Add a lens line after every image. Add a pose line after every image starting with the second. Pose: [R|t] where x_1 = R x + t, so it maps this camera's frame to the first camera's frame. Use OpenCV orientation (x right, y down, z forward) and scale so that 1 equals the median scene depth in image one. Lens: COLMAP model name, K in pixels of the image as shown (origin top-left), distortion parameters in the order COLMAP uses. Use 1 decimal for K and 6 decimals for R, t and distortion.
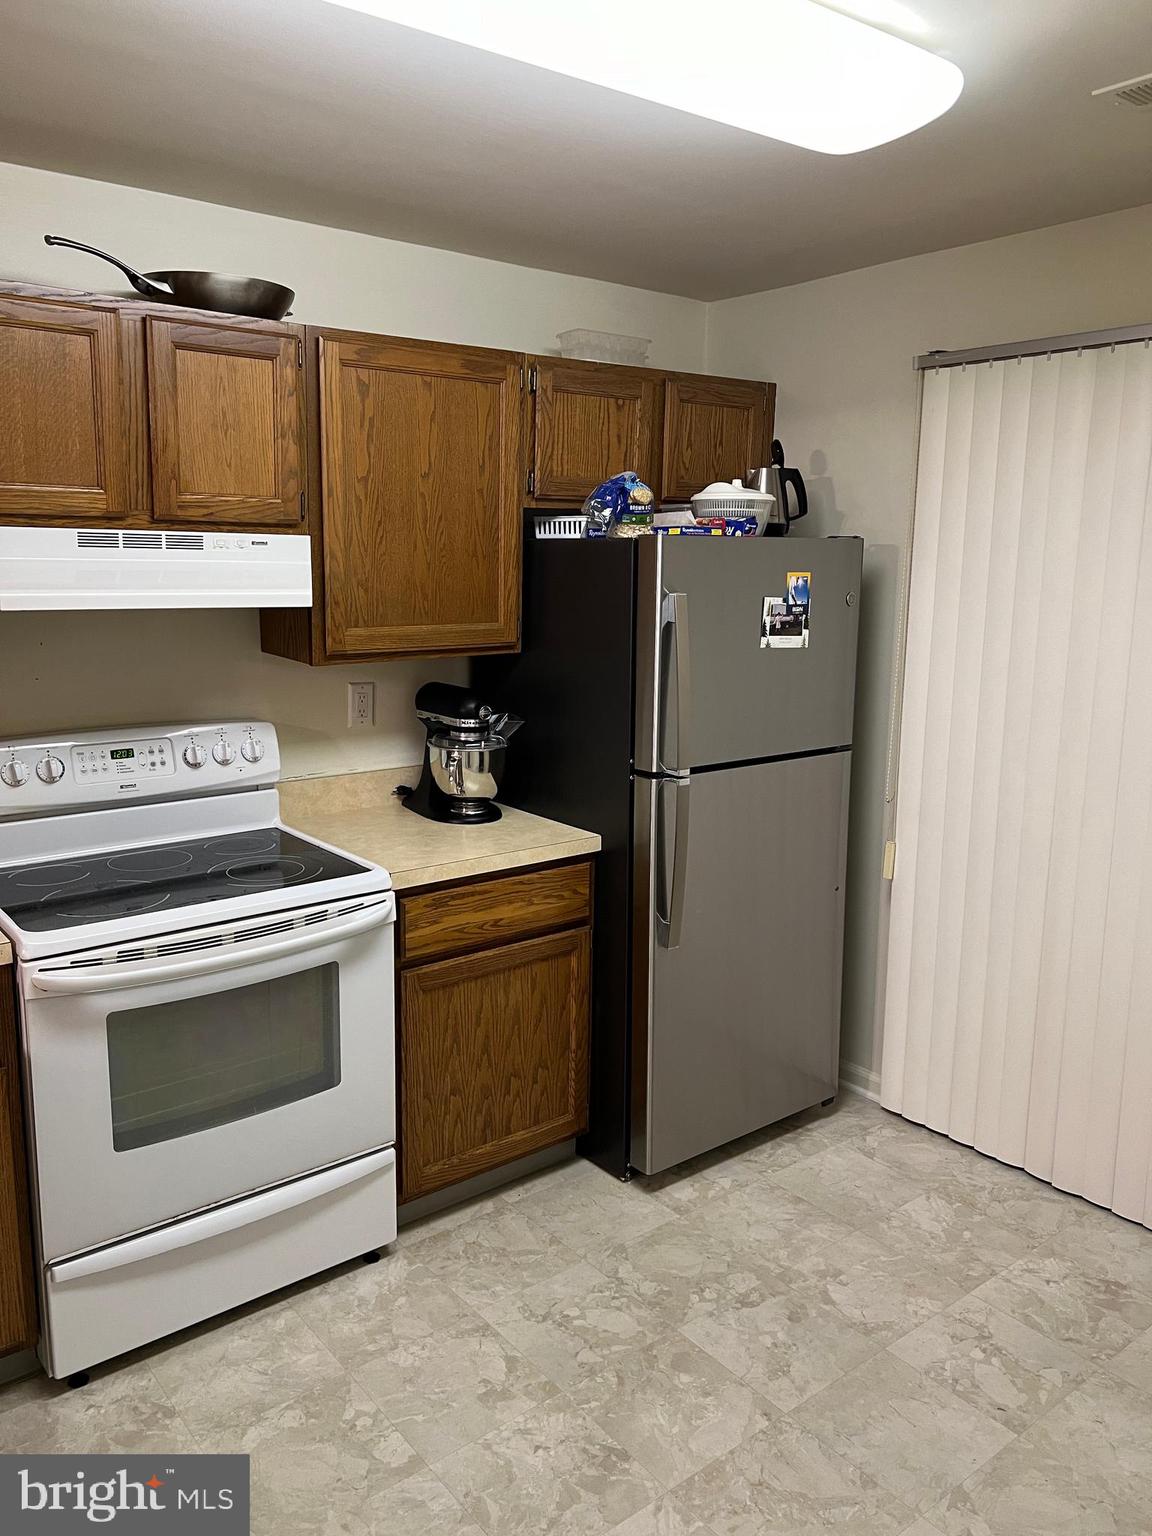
lens RADIAL K [[1136.6, 0, 576.0], [0, 1136.6, 768.0], [0, 0, 1]] dist [0.045904, -0.069921]
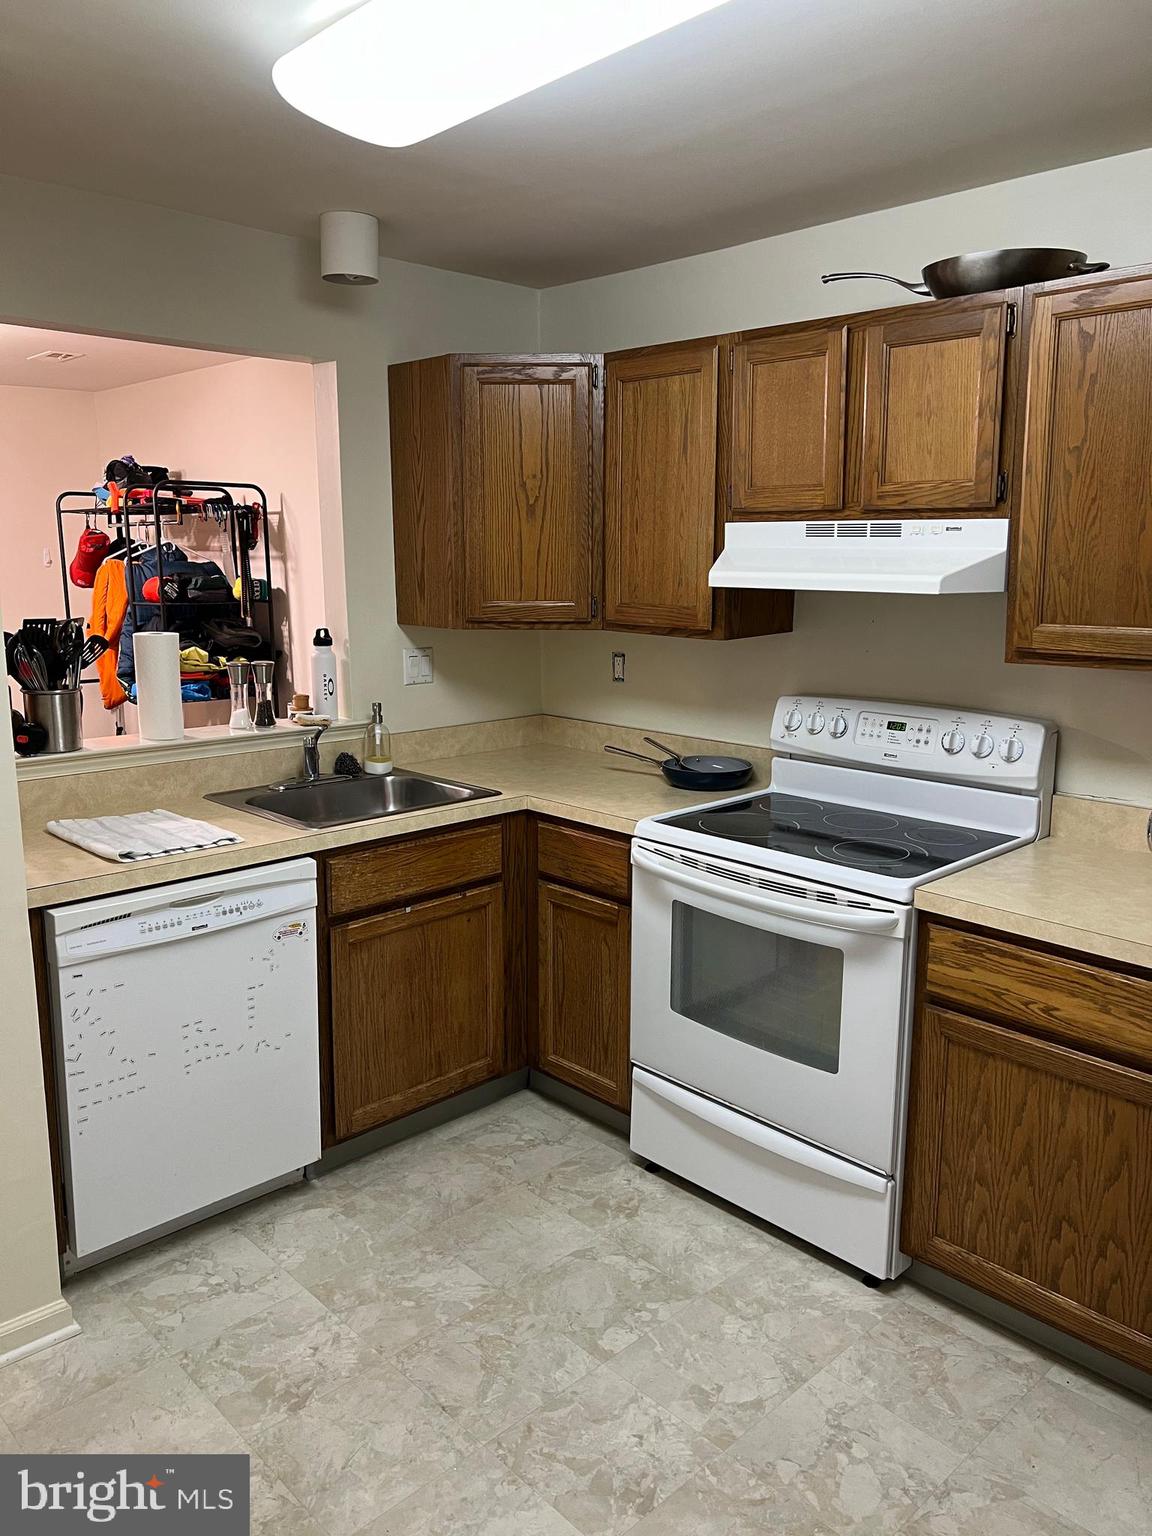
lens RADIAL K [[1136.6, 0, 576.0], [0, 1136.6, 768.0], [0, 0, 1]] dist [0.045904, -0.069921]
pose [[0.090608, 0.179656, -0.979548, 0.689767], [-0.184358, 0.969619, 0.160782, -0.097724], [0.978674, 0.166019, 0.120977, 0.607485]]
